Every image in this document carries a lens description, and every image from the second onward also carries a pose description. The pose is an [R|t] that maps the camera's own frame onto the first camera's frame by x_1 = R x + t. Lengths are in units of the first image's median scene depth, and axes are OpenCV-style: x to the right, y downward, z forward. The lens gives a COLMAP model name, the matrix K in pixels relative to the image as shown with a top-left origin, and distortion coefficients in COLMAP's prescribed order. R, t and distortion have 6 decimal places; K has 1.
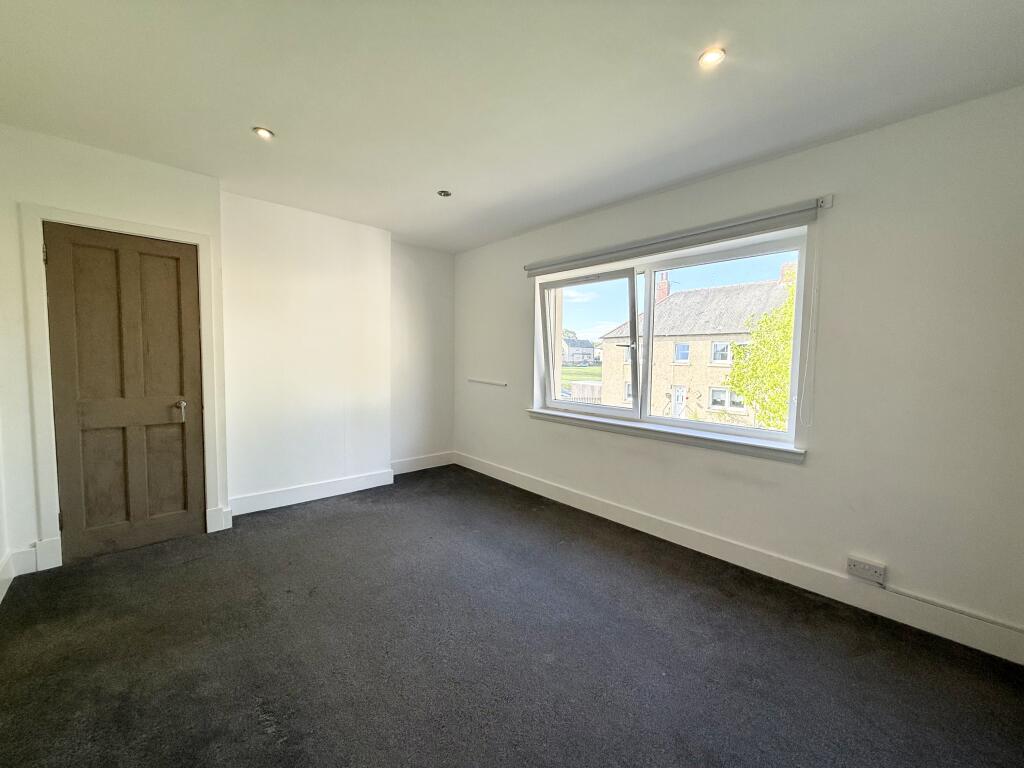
lens RADIAL K [[414.1, 0, 488.8], [0, 414.1, 374.5], [0, 0, 1]] dist [-0.001808, 0.000136]
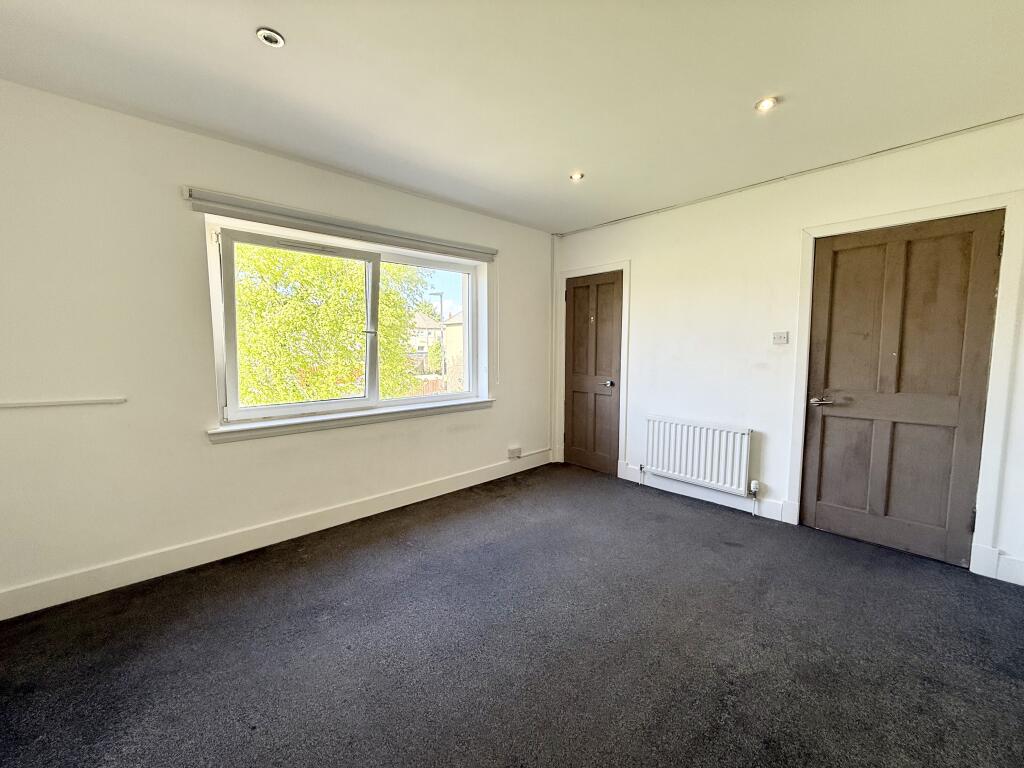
lens RADIAL K [[414.1, 0, 505.7], [0, 414.1, 380.5], [0, 0, 1]] dist [-0.001808, 0.000136]
pose [[-0.038532, -0.097469, 0.994492, -0.623827], [0.045201, 0.994043, 0.099176, -0.037769], [-0.998235, 0.048774, -0.033897, 0.688865]]
